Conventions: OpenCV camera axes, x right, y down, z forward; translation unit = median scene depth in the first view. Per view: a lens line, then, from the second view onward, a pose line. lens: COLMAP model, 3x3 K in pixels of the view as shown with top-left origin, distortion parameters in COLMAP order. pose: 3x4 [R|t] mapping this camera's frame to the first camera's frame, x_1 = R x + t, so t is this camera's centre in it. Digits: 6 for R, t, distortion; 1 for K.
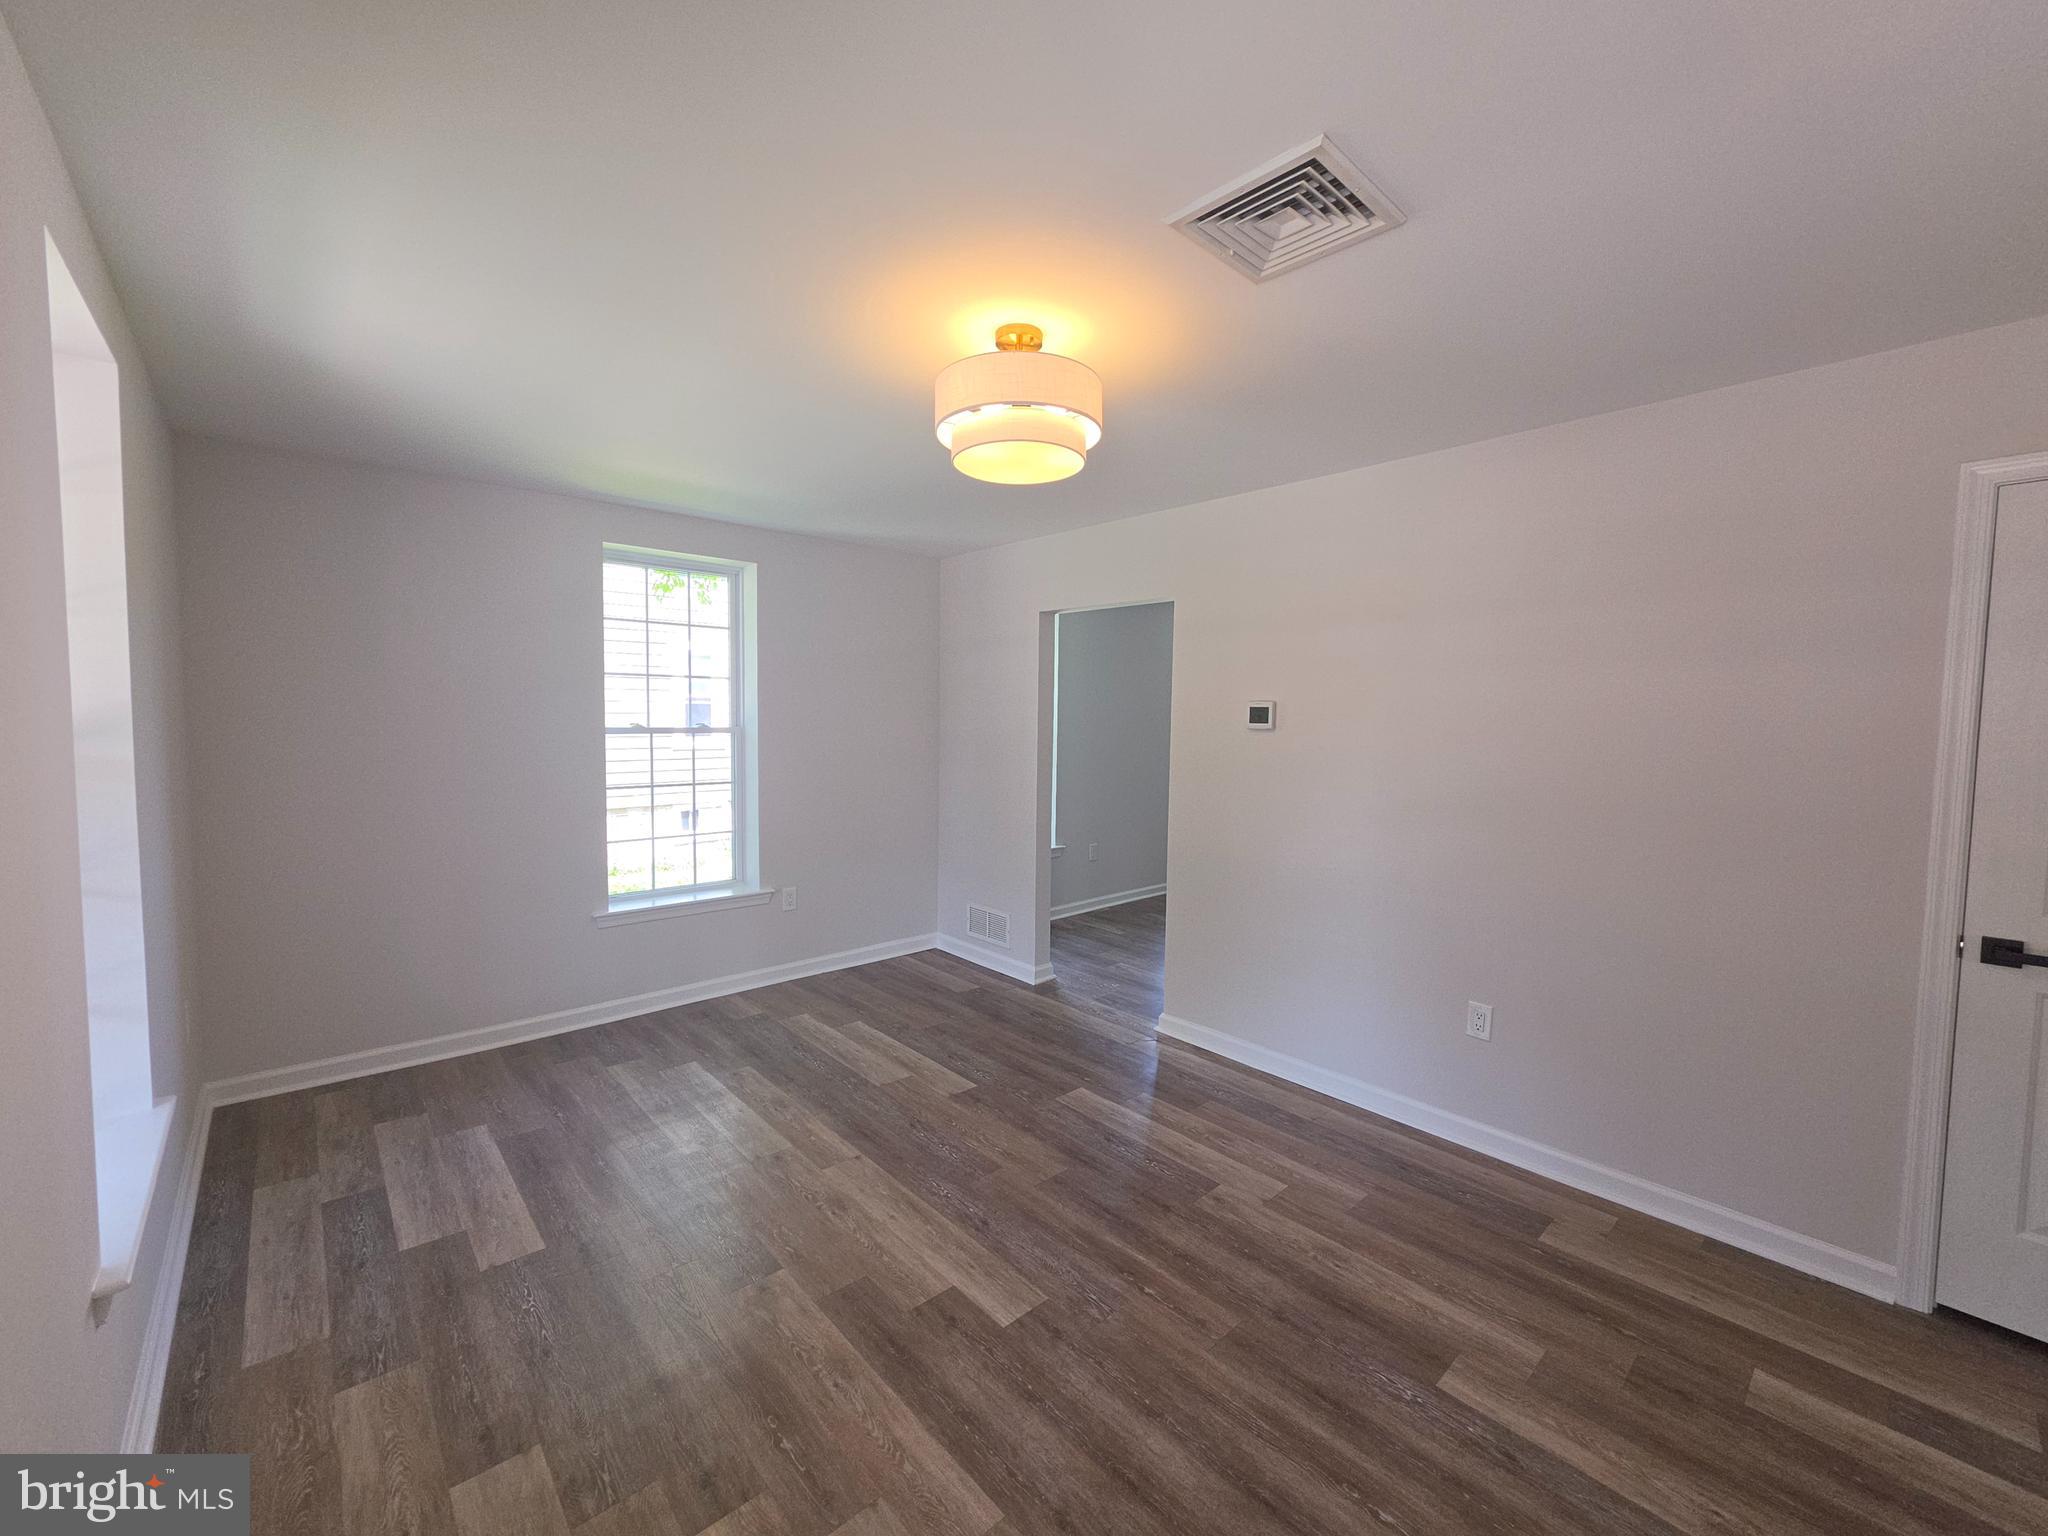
lens RADIAL K [[823.0, 0, 1022.4], [0, 823.0, 763.2], [0, 0, 1]] dist [-0.006038, 0.000737]
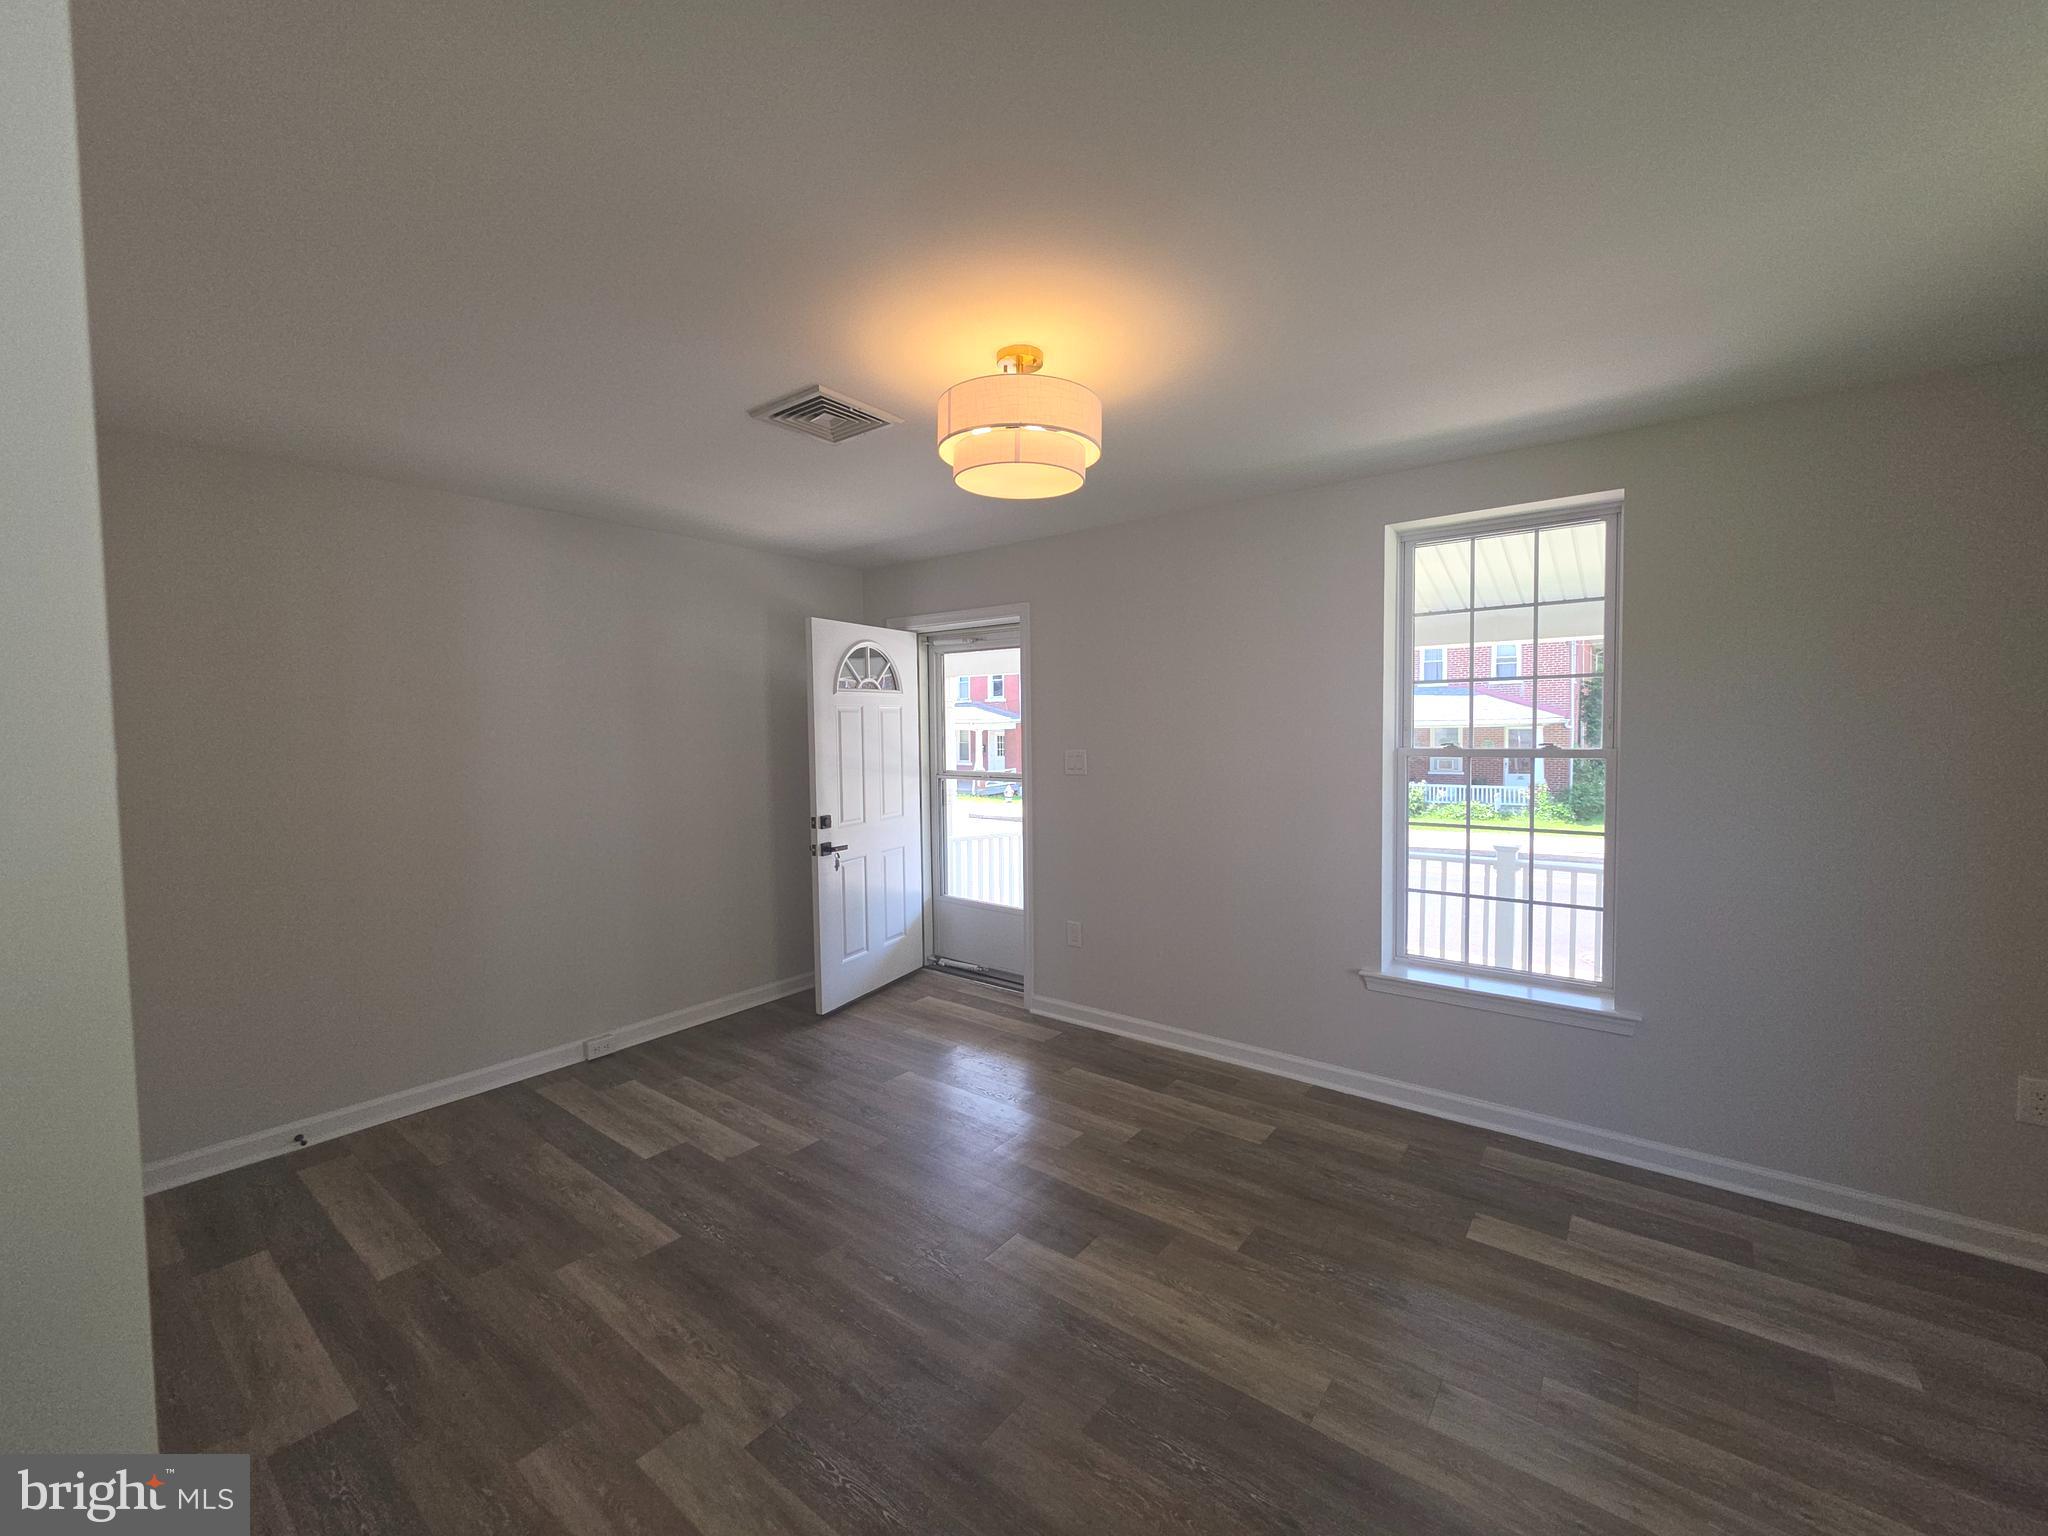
lens RADIAL K [[823.0, 0, 1024.7], [0, 823.0, 765.8], [0, 0, 1]] dist [-0.006038, 0.000737]
pose [[-0.984248, 0.003343, -0.176764, 0.164000], [-0.015019, 0.994626, 0.102440, -0.111608], [0.176156, 0.103481, -0.978908, 1.942470]]
